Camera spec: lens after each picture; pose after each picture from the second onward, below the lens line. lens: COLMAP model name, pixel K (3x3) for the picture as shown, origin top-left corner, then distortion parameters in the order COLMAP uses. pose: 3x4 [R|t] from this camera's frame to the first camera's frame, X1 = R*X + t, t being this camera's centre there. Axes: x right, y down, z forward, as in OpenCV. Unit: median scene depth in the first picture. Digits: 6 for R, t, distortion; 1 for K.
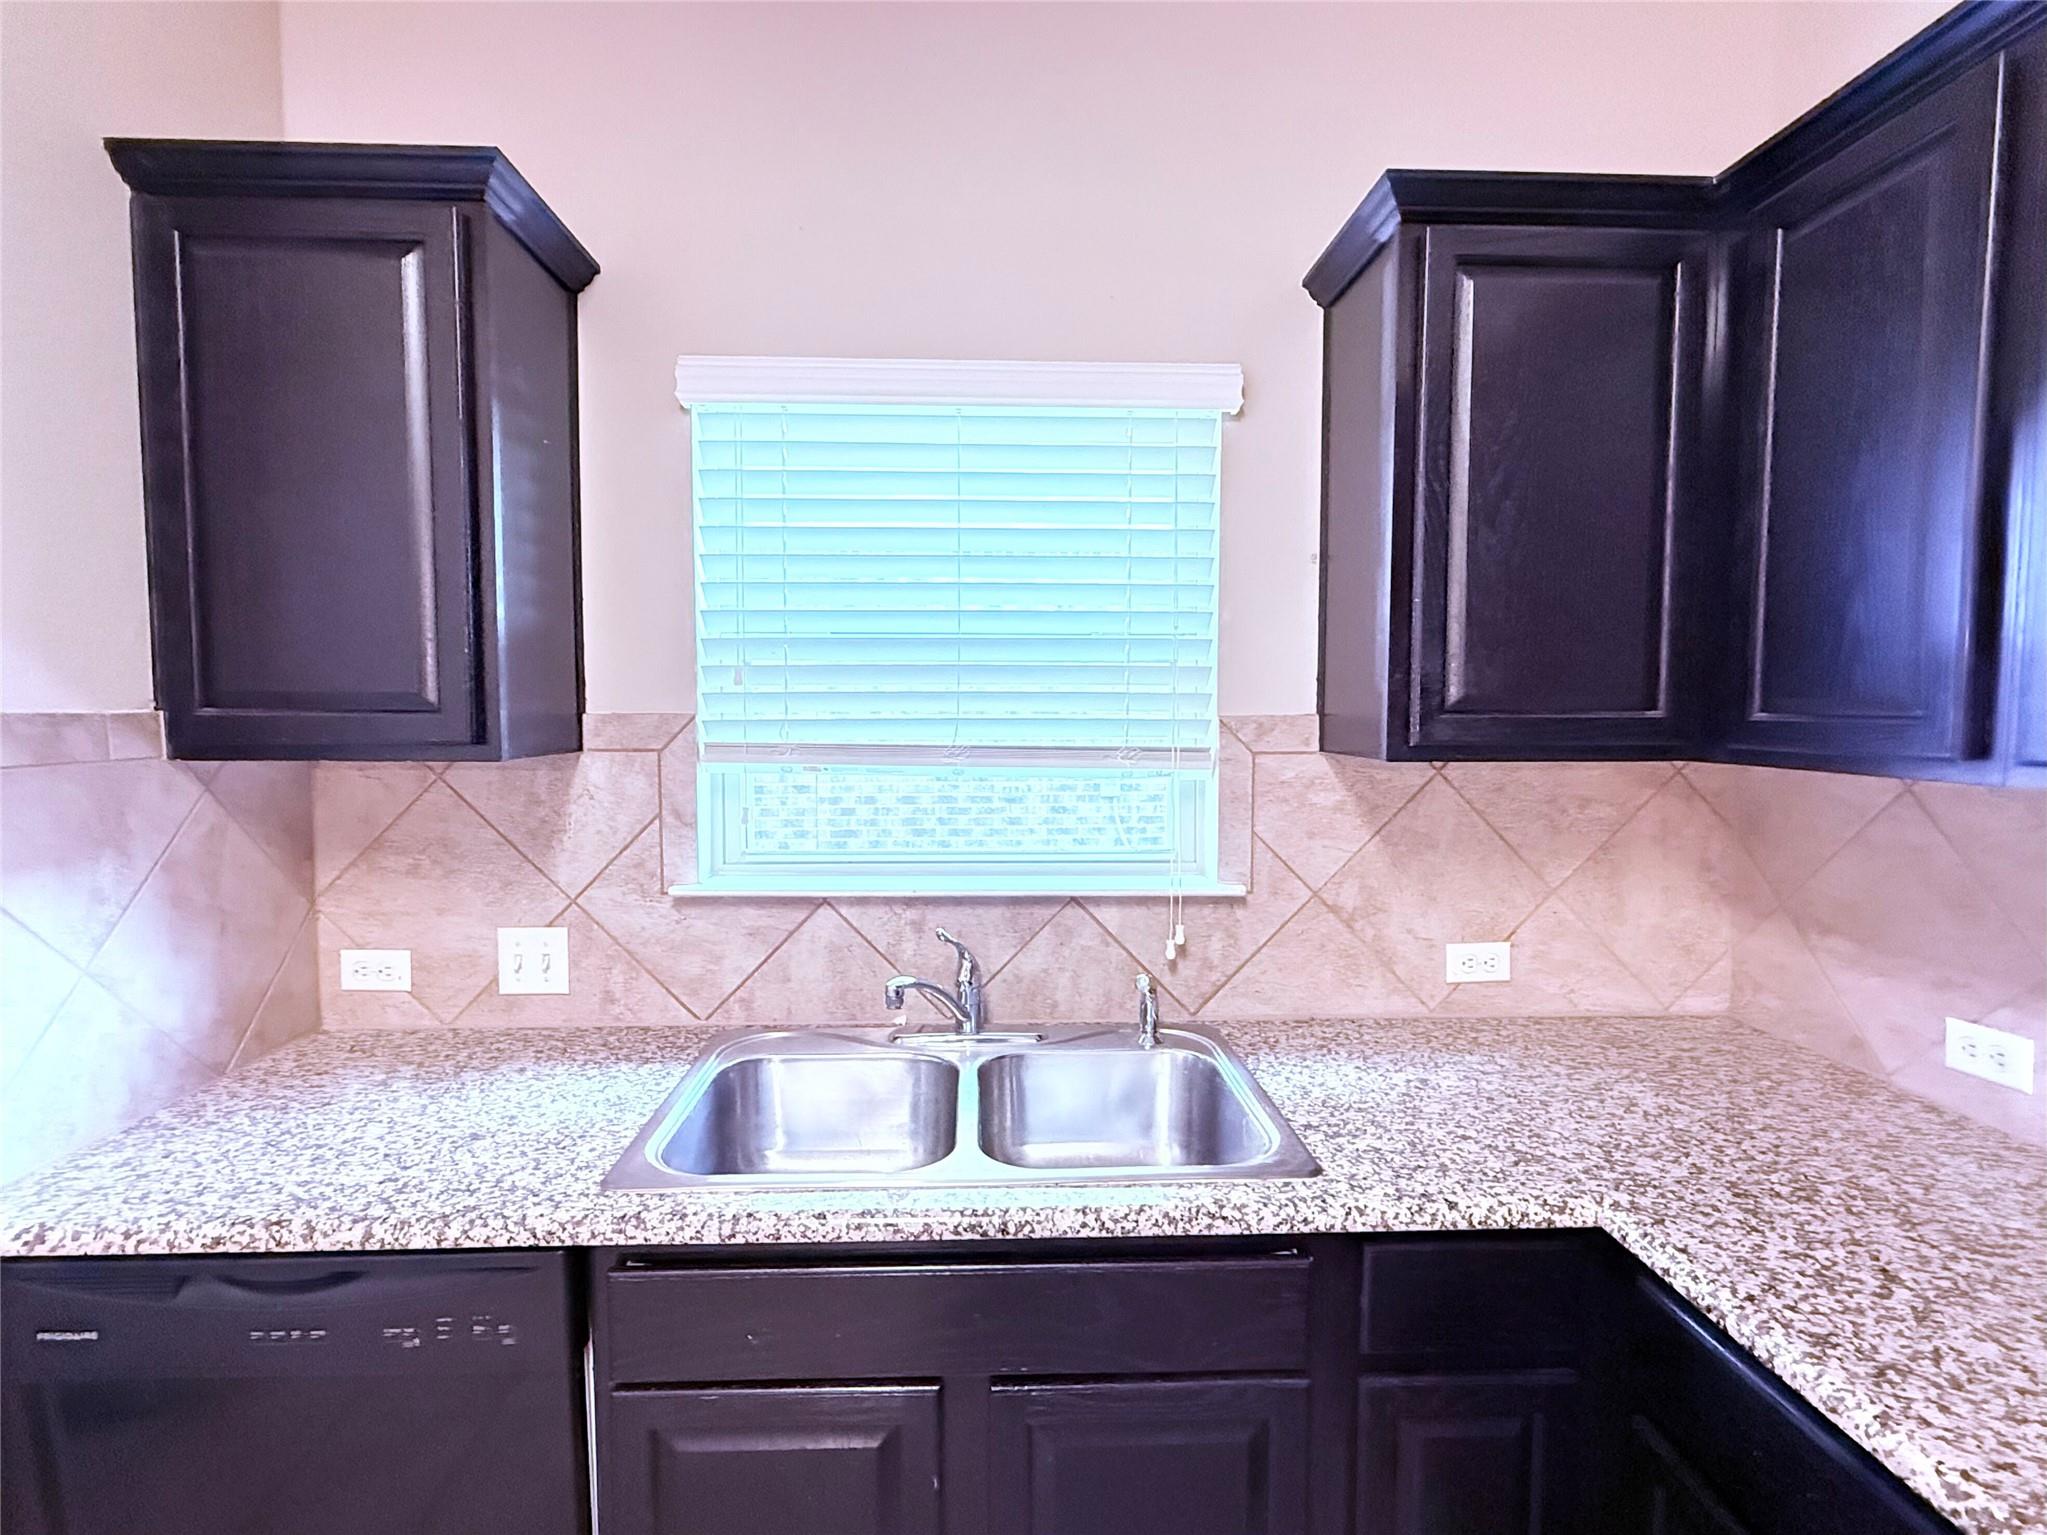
lens RADIAL K [[998.5, 0, 1021.9], [0, 998.5, 765.7], [0, 0, 1]] dist [0.000266, 0.001198]
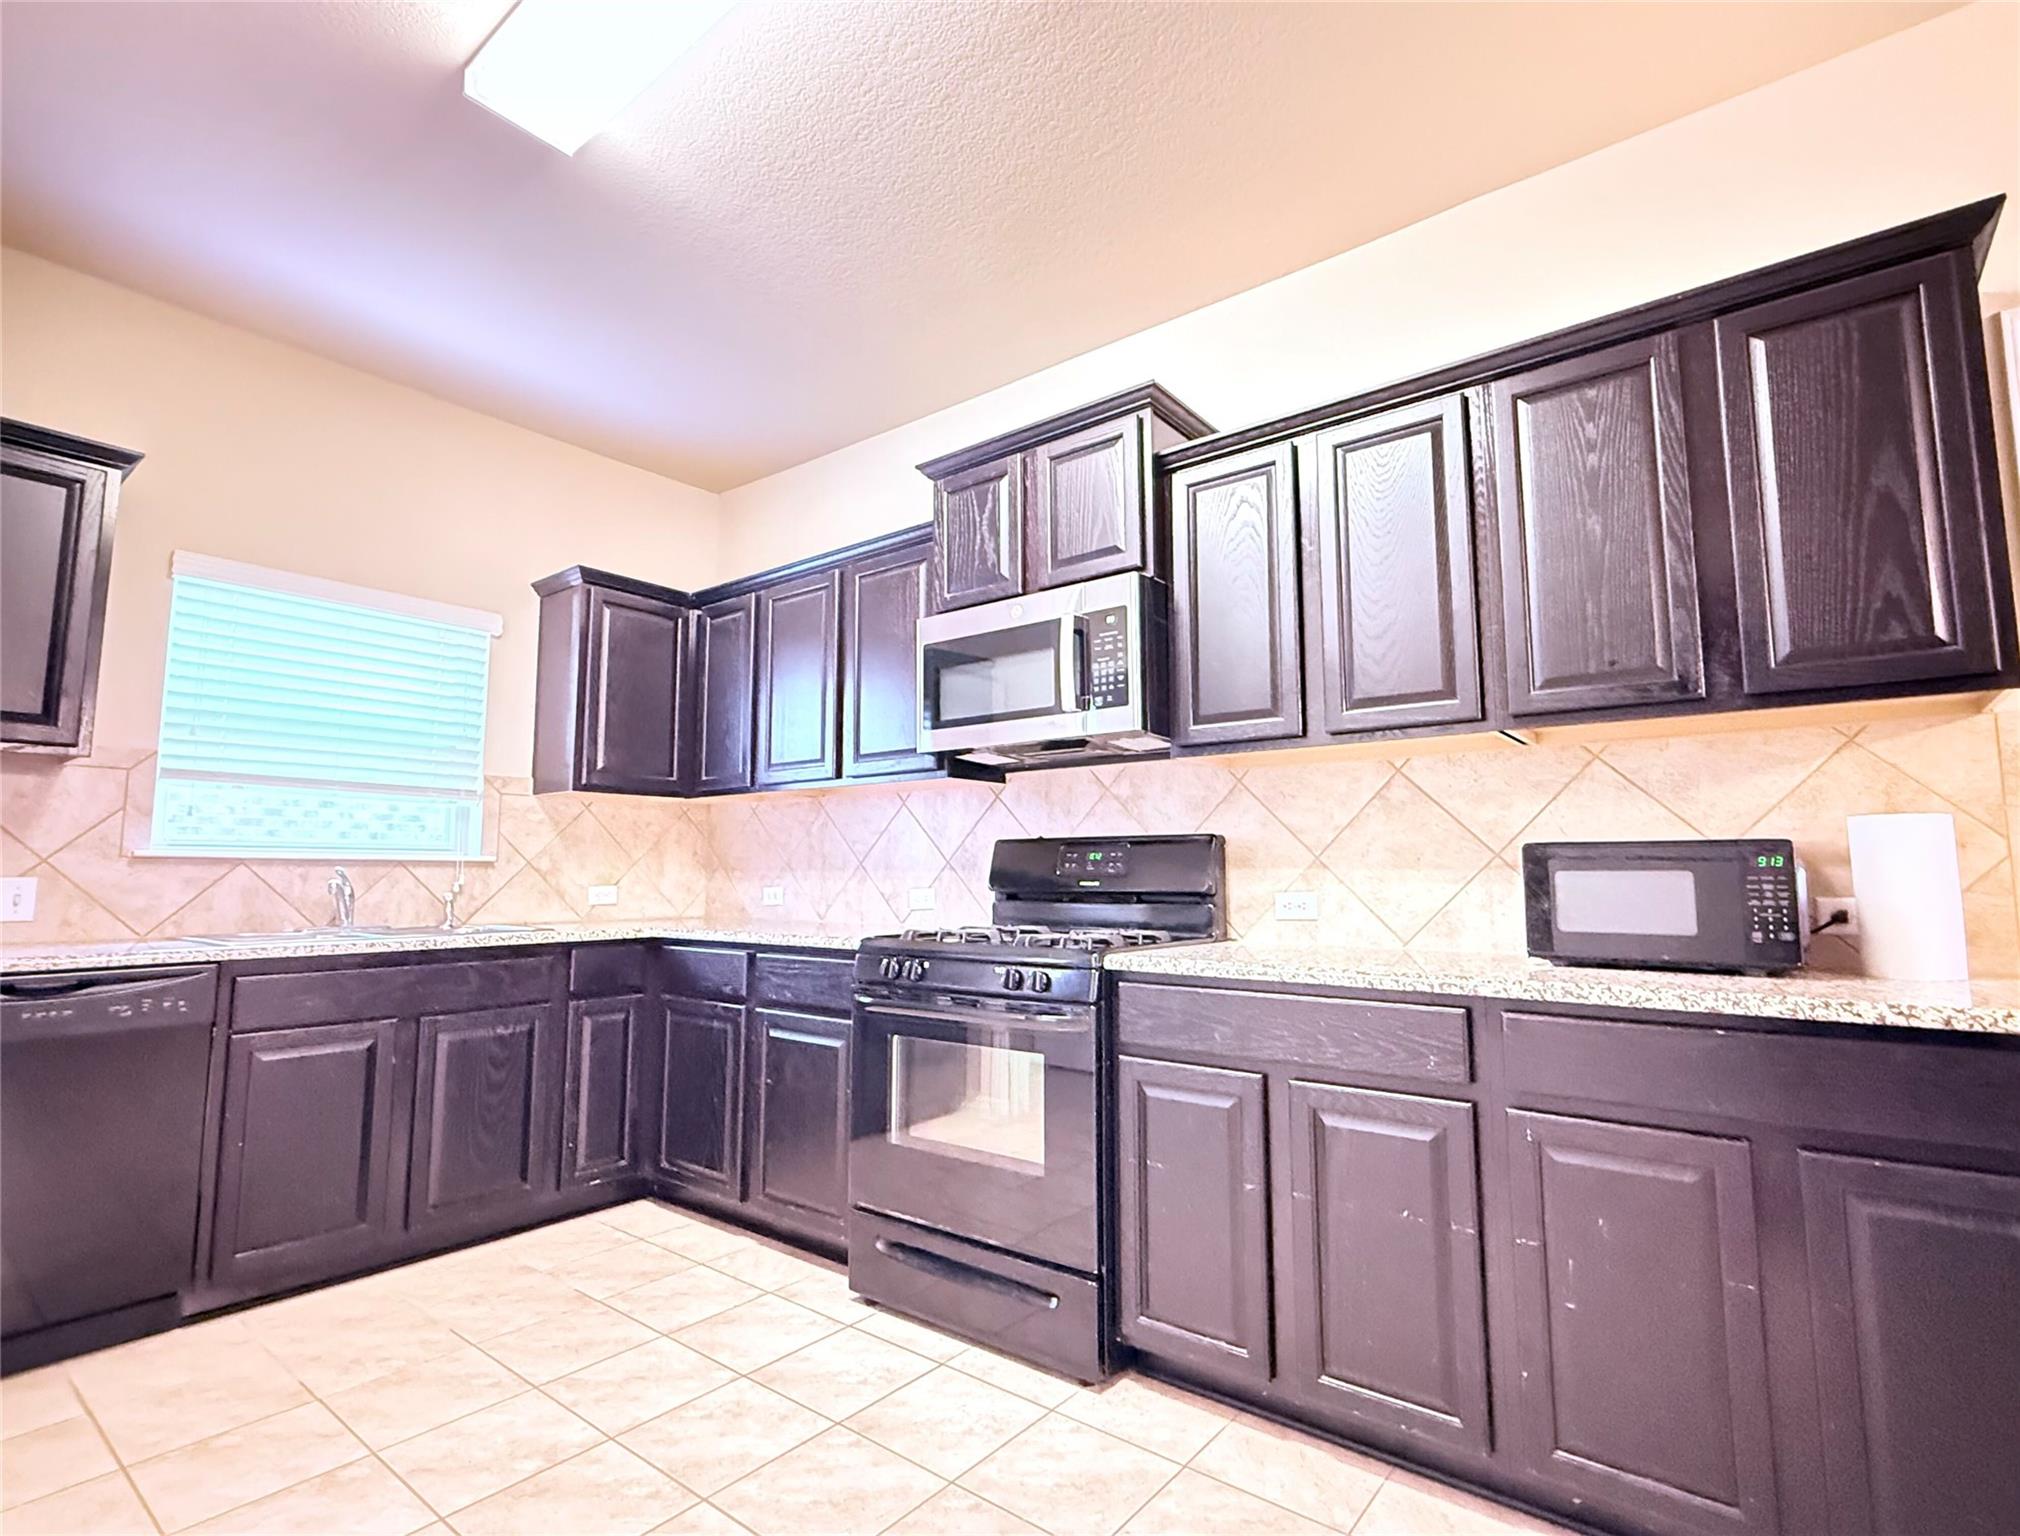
lens RADIAL K [[988.4, 0, 1011.2], [0, 988.4, 766.7], [0, 0, 1]] dist [0.005643, -0.000180]
pose [[0.653747, 0.081128, 0.752351, -0.640509], [0.051227, 0.987211, -0.150967, 0.302663], [-0.754977, 0.137235, 0.641230, -1.156641]]
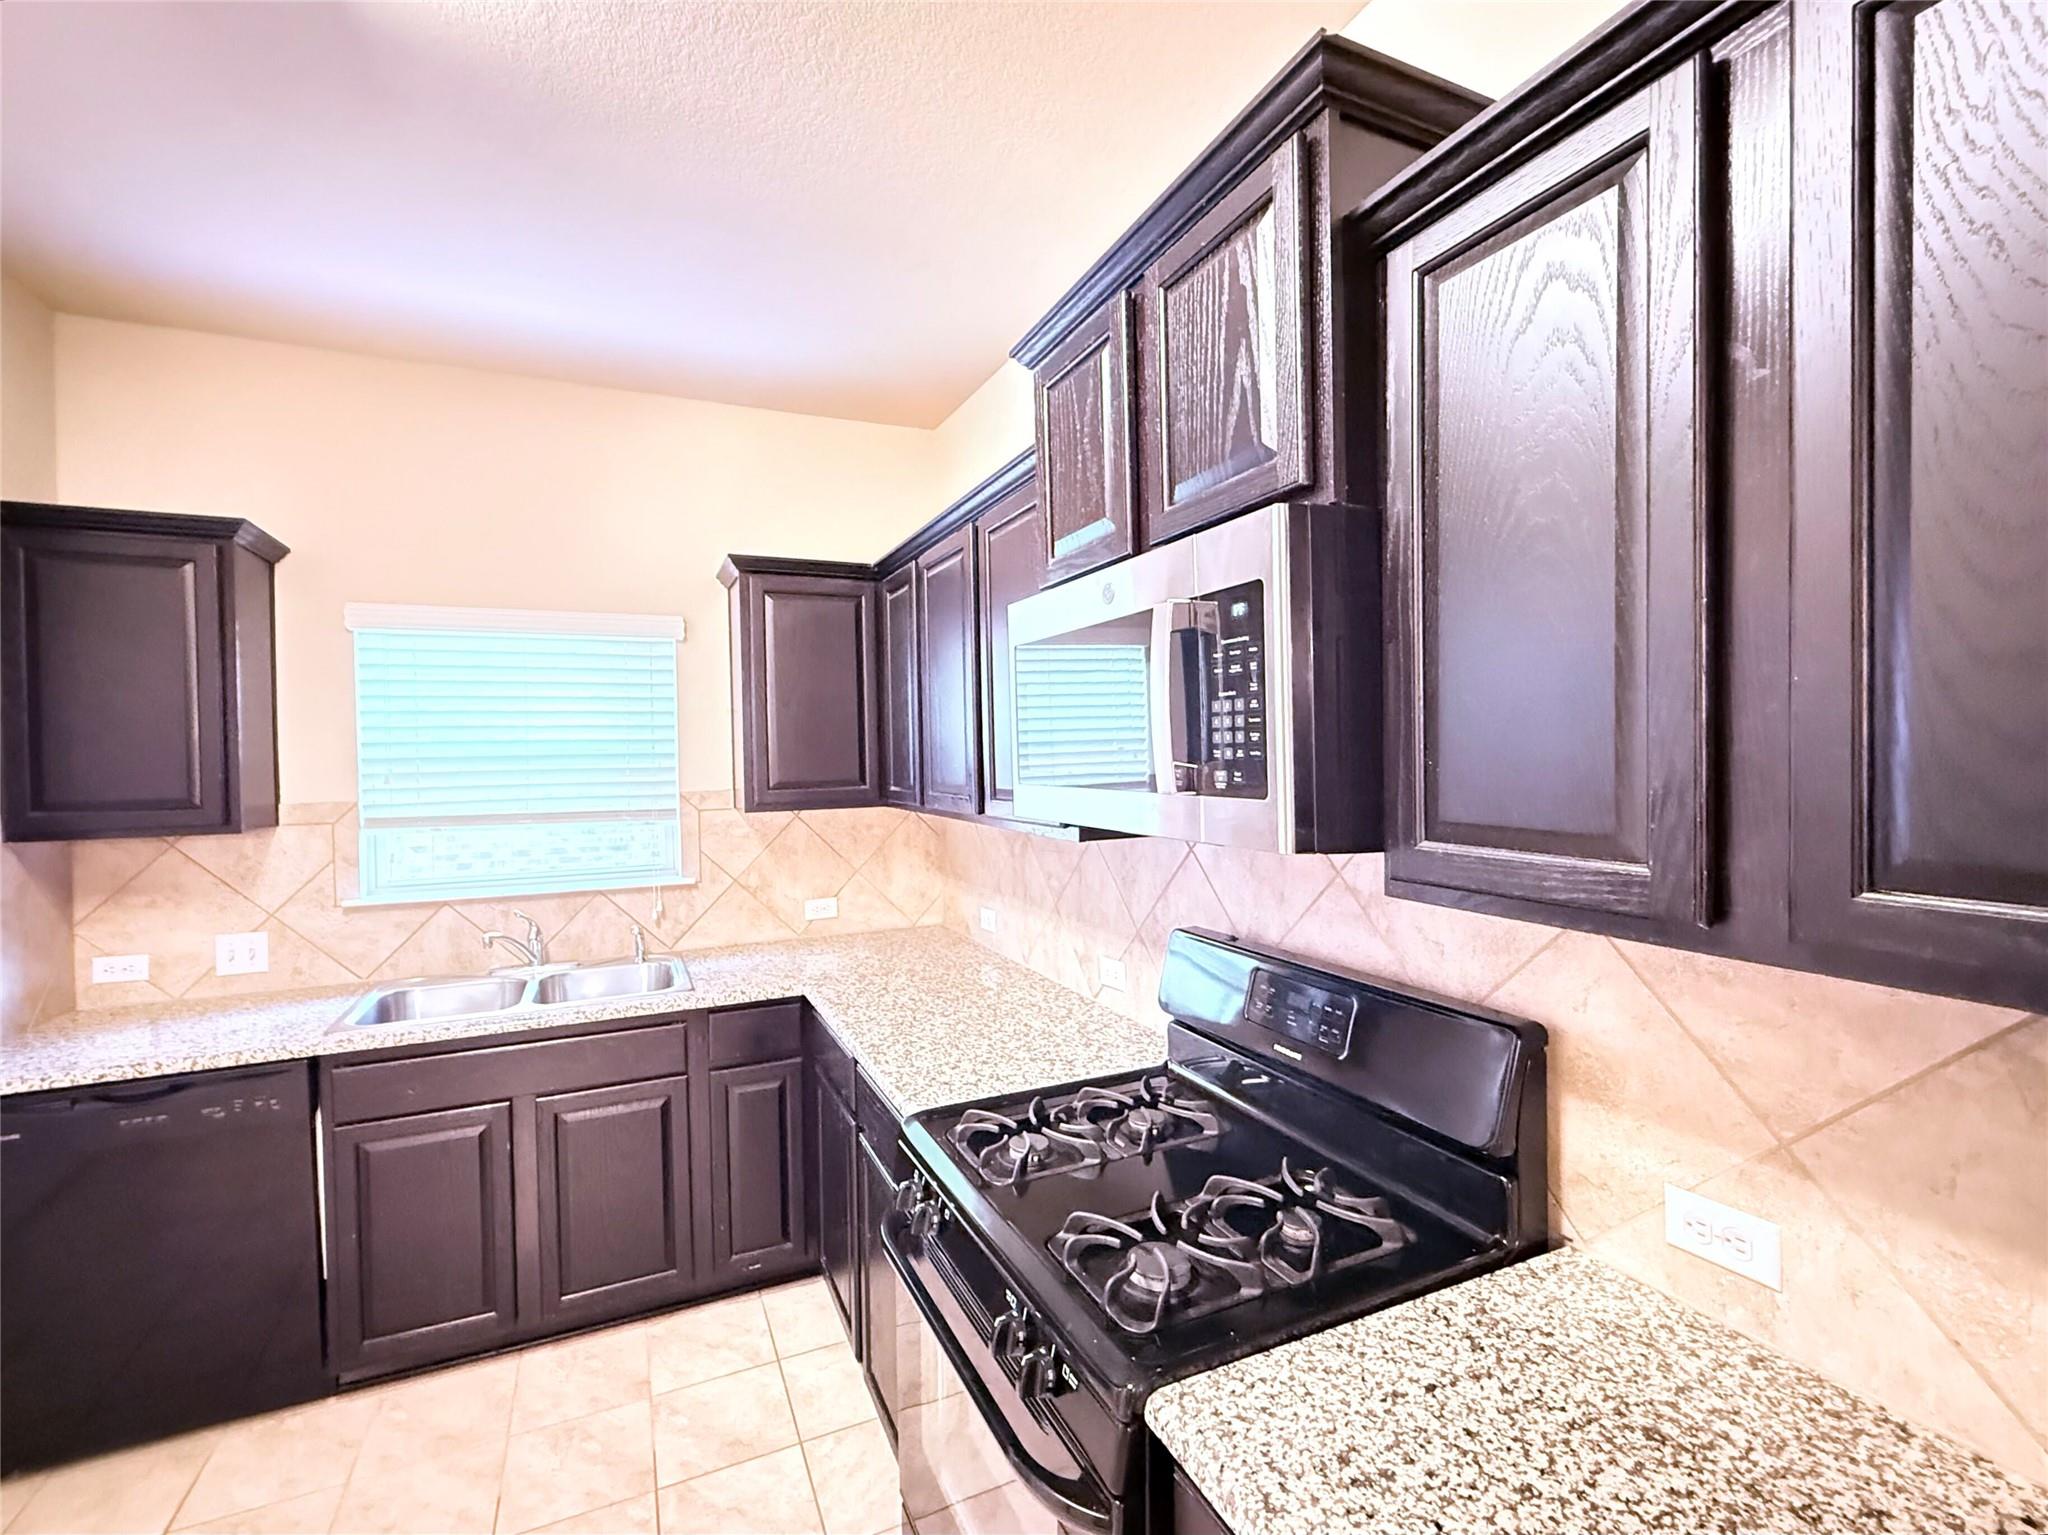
lens RADIAL K [[897.9, 0, 1013.9], [0, 897.9, 765.8], [0, 0, 1]] dist [0.003856, -0.000448]
pose [[0.930119, -0.024257, 0.366457, 0.165094], [0.042598, 0.998207, -0.042046, 0.000659], [-0.364780, 0.054719, 0.929485, -0.882499]]
